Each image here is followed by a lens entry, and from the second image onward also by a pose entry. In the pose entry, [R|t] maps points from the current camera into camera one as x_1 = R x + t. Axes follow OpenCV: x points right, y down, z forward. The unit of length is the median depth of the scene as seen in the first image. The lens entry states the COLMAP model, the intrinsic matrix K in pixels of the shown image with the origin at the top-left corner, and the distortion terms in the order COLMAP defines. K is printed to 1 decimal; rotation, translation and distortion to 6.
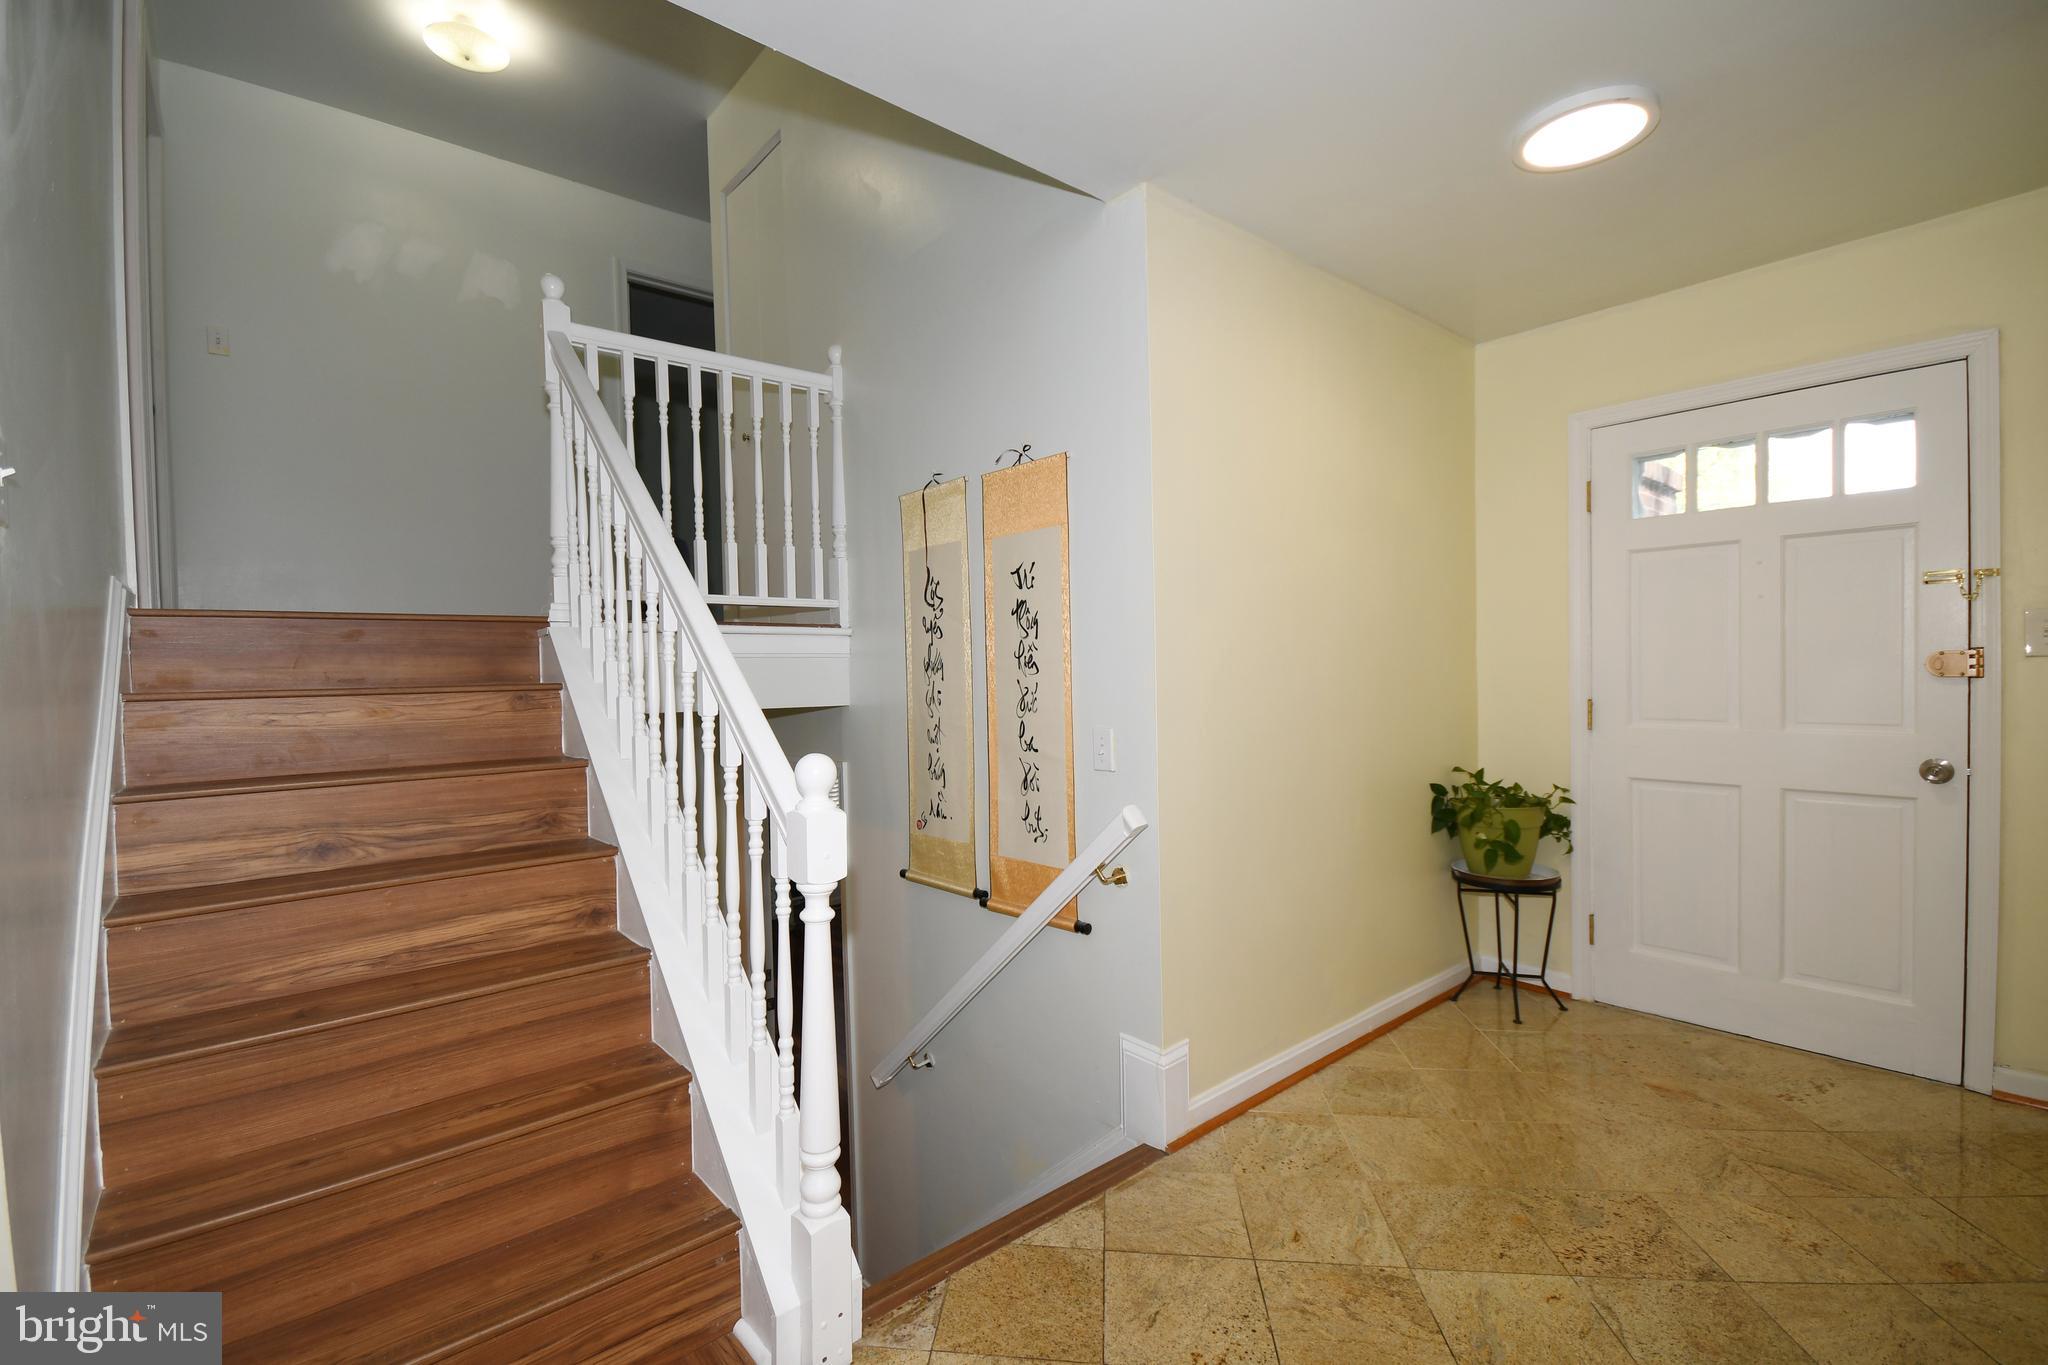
lens RADIAL K [[945.1, 0, 1018.7], [0, 945.1, 682.3], [0, 0, 1]] dist [-0.019784, 0.000781]
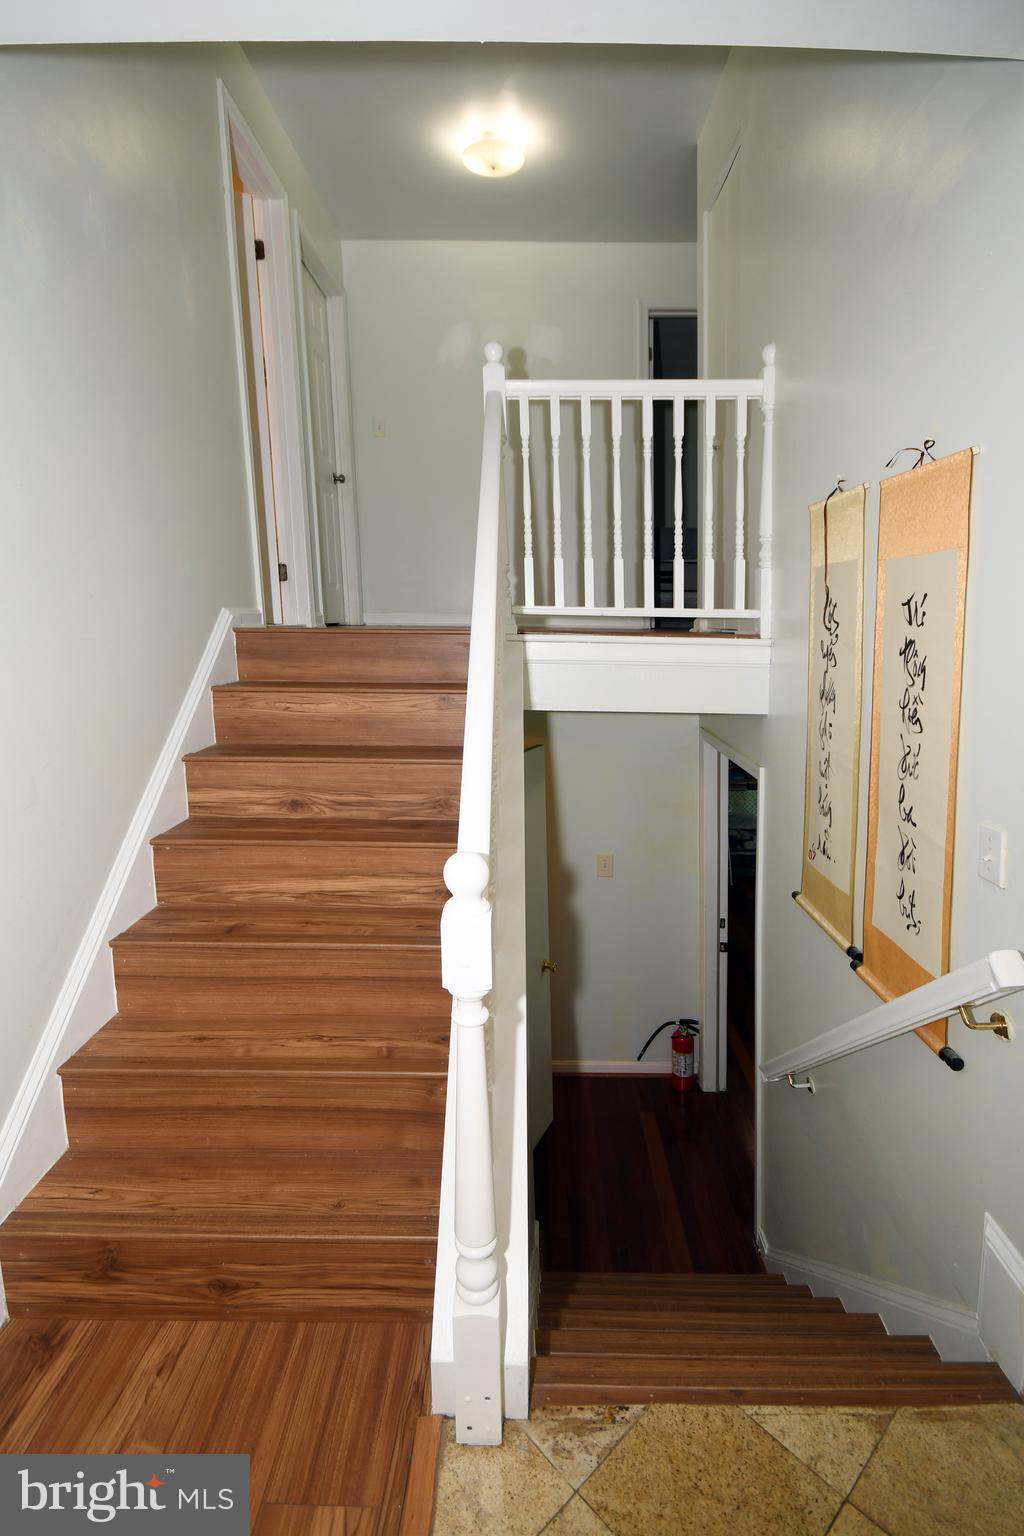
lens RADIAL K [[722.3, 0, 488.2], [0, 722.3, 691.4], [0, 0, 1]] dist [0.005280, -0.009961]
pose [[0.733696, 0.101094, -0.671915, 0.159087], [-0.036812, 0.993332, 0.109256, -0.098202], [0.678480, -0.055426, 0.732525, 0.310692]]
